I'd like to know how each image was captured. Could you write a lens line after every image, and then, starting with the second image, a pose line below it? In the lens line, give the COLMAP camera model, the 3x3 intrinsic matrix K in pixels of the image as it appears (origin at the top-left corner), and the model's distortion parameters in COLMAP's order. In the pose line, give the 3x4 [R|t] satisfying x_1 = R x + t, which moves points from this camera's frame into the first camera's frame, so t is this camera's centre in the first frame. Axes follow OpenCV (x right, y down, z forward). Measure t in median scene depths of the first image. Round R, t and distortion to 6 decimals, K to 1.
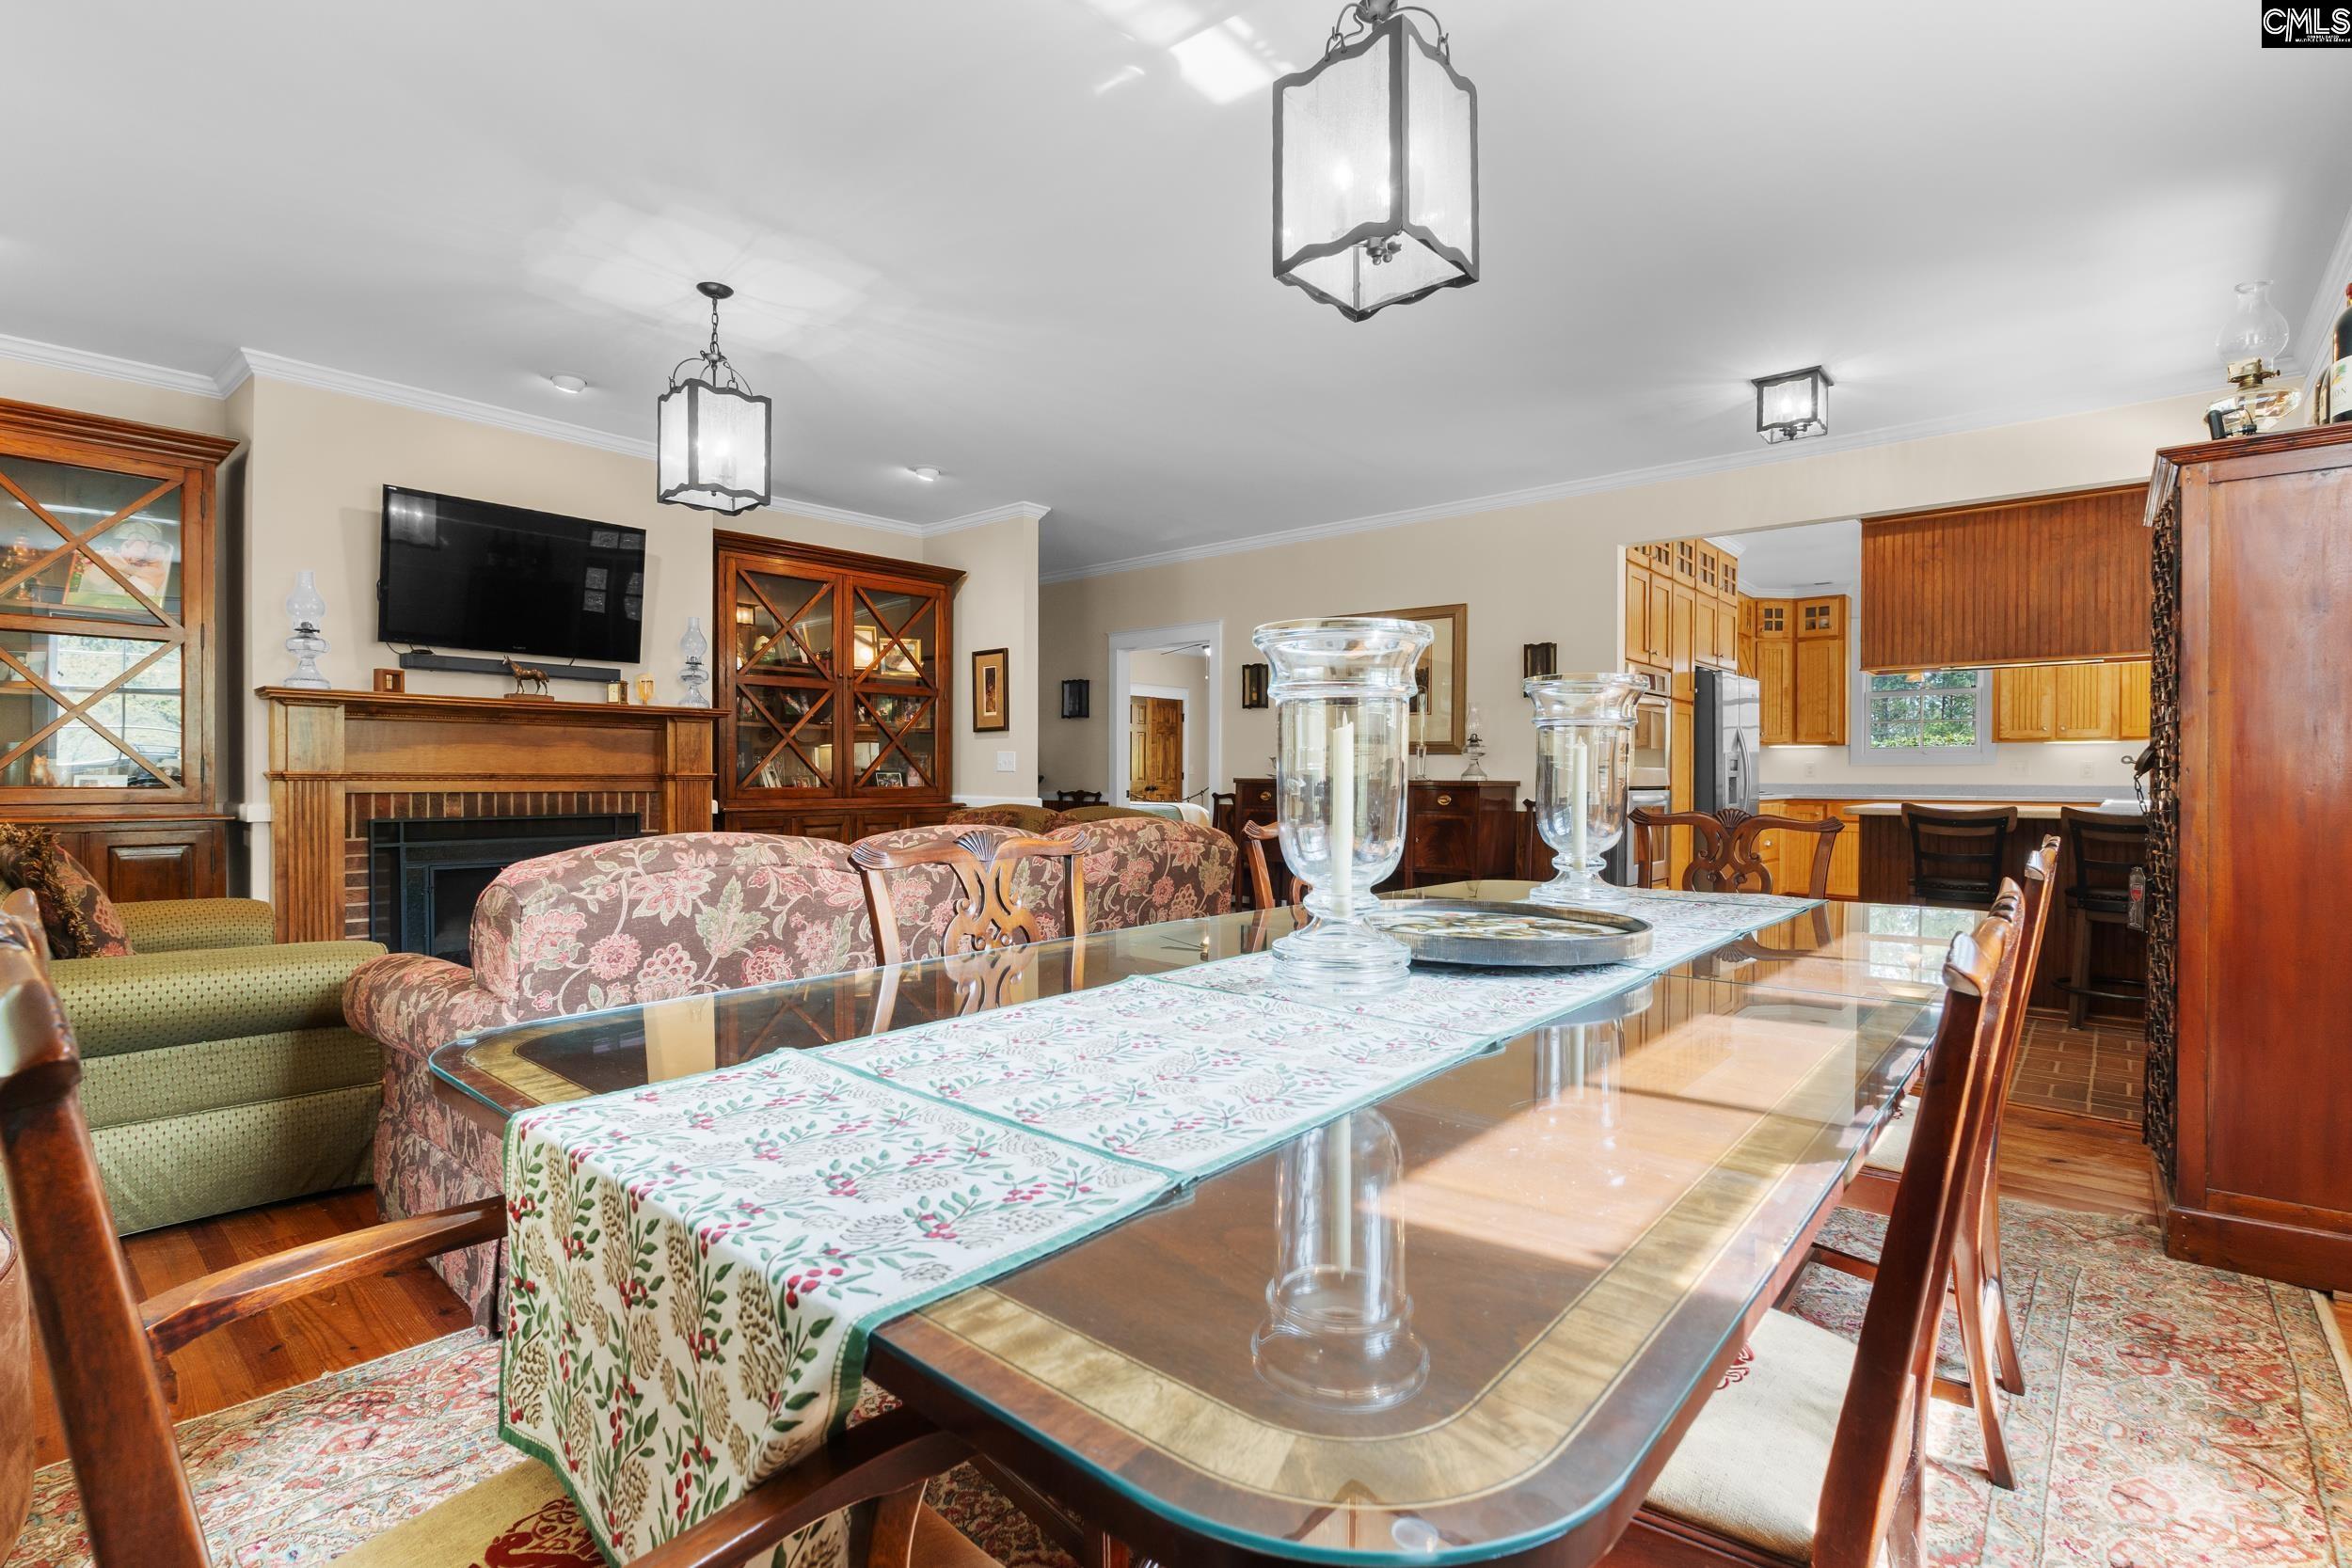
lens RADIAL K [[1093.7, 0, 1176.0], [0, 1093.7, 784.0], [0, 0, 1]] dist [-0.009040, -0.000320]
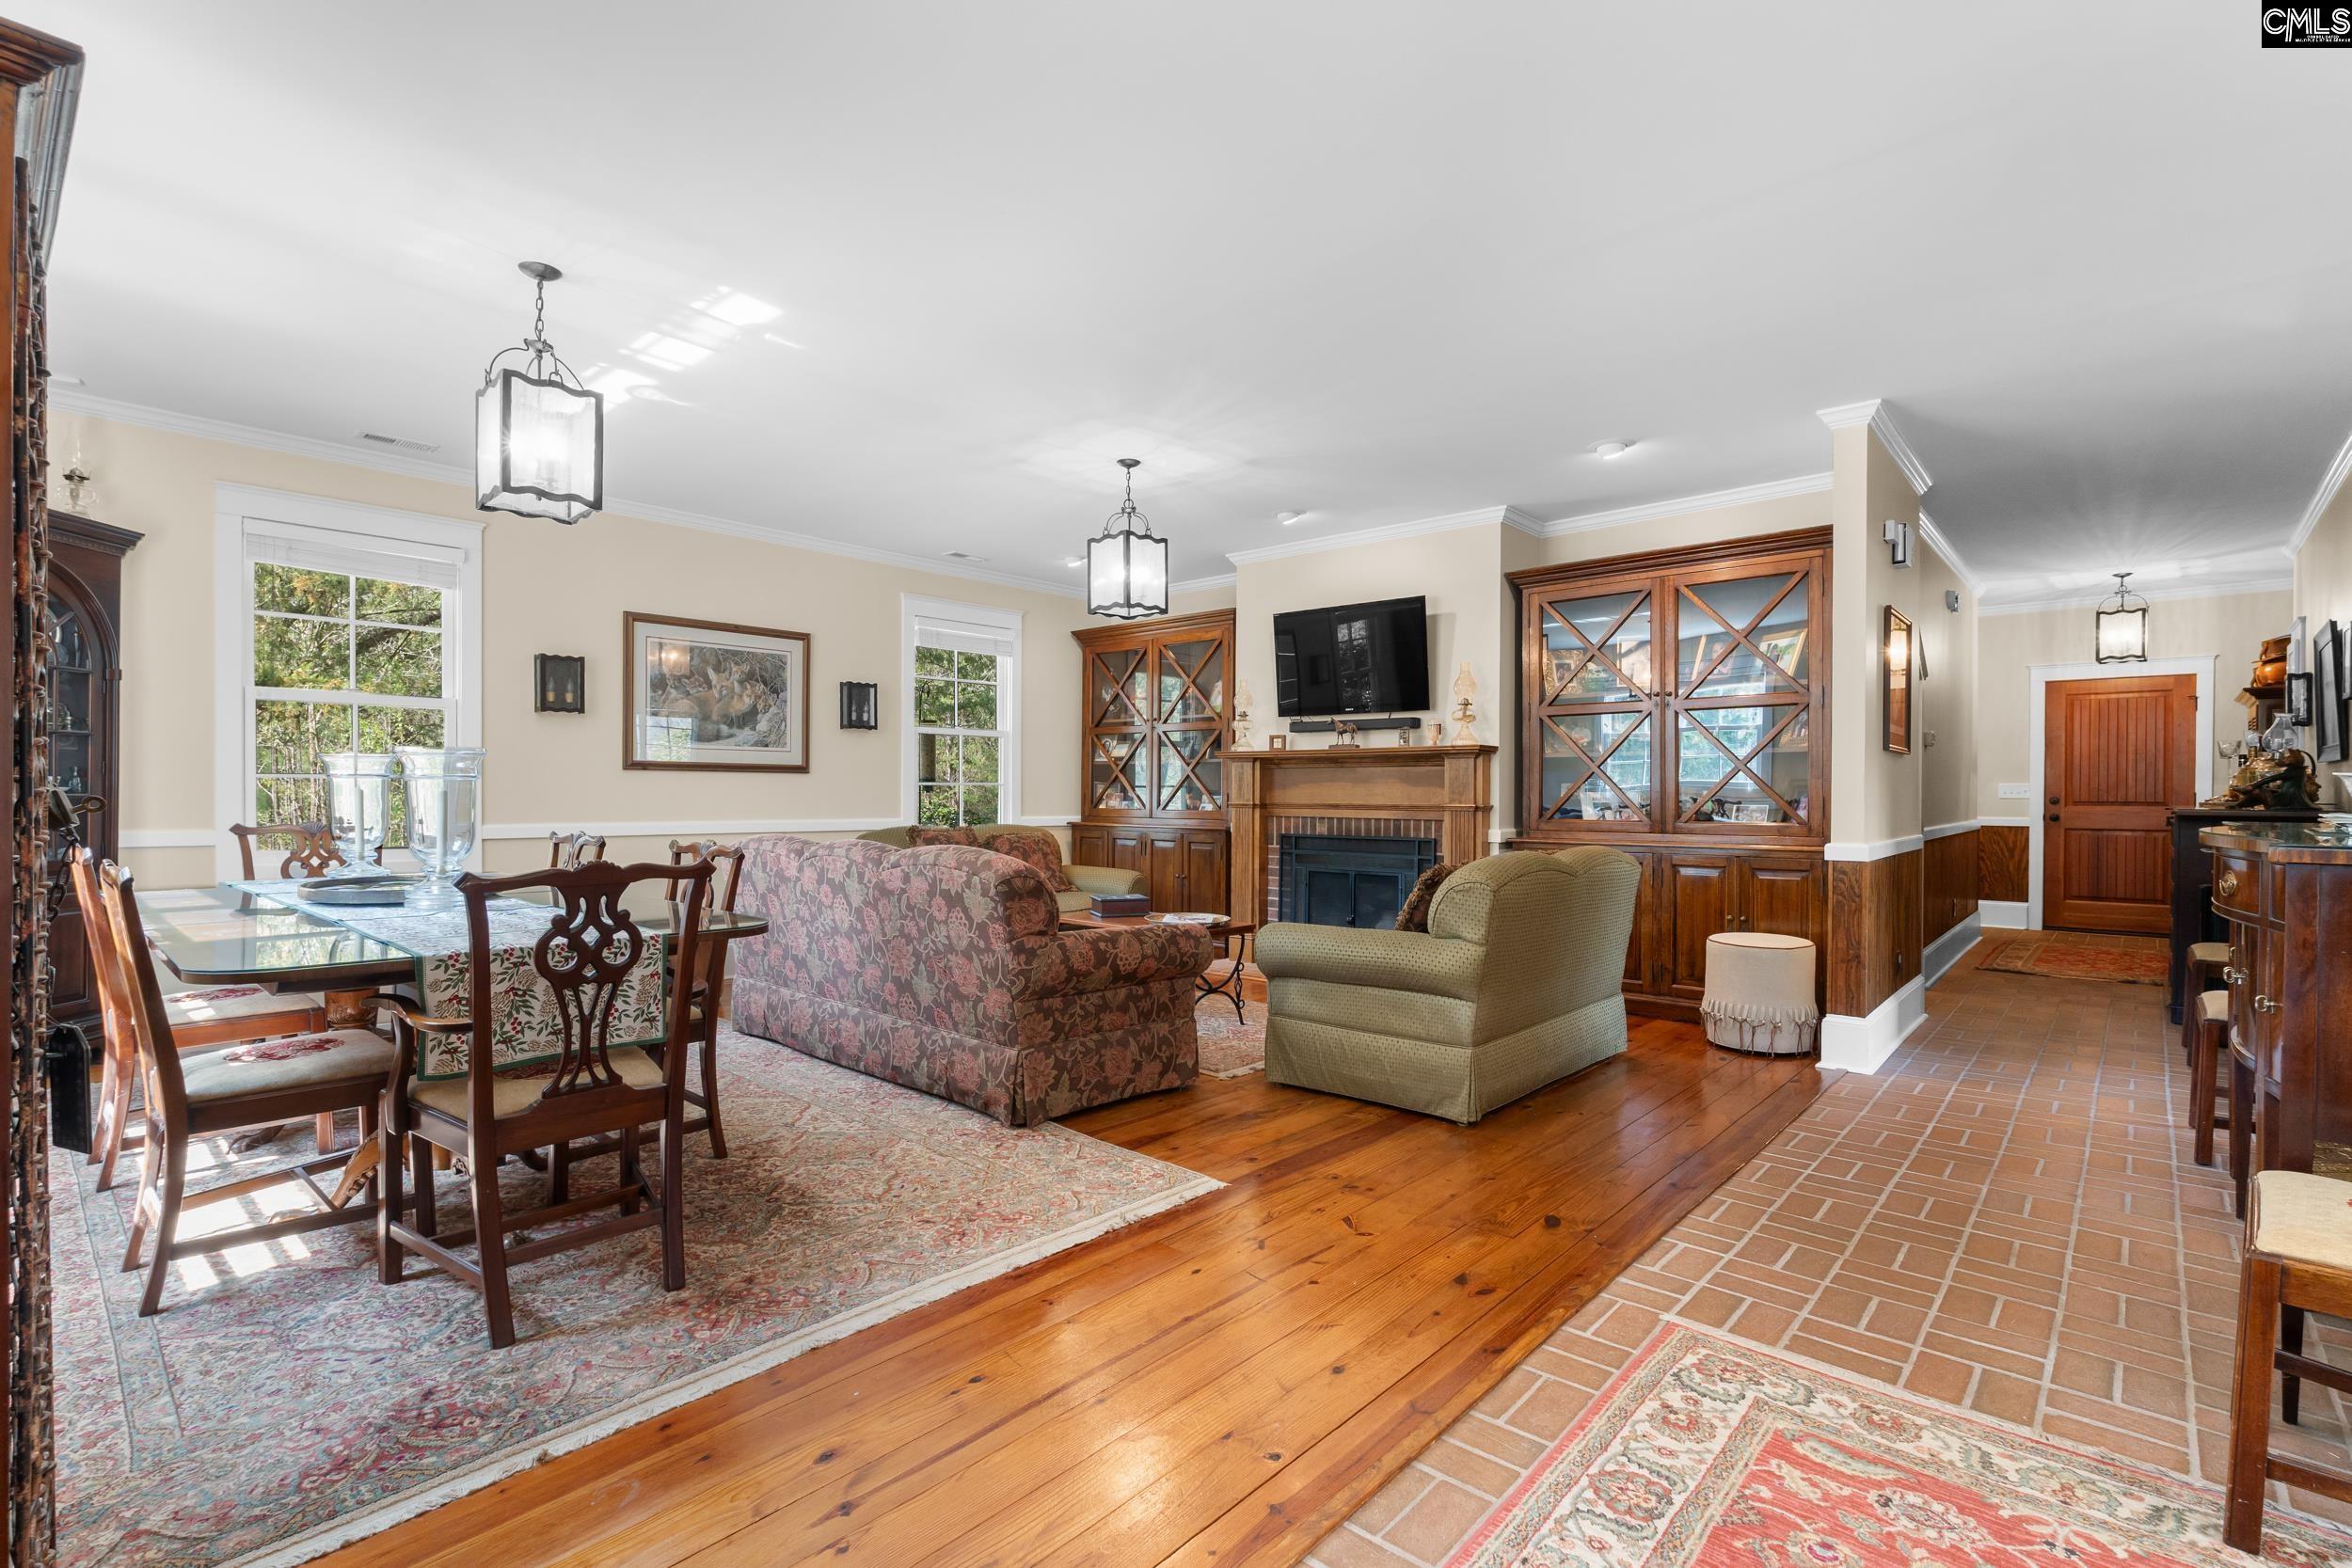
lens RADIAL K [[1093.7, 0, 1176.0], [0, 1093.7, 784.0], [0, 0, 1]] dist [-0.009040, -0.000320]
pose [[-0.017867, -0.010208, -0.999788, 0.746085], [-0.014508, 0.999845, -0.009949, -0.017576], [0.999735, 0.014327, -0.018012, 0.823991]]
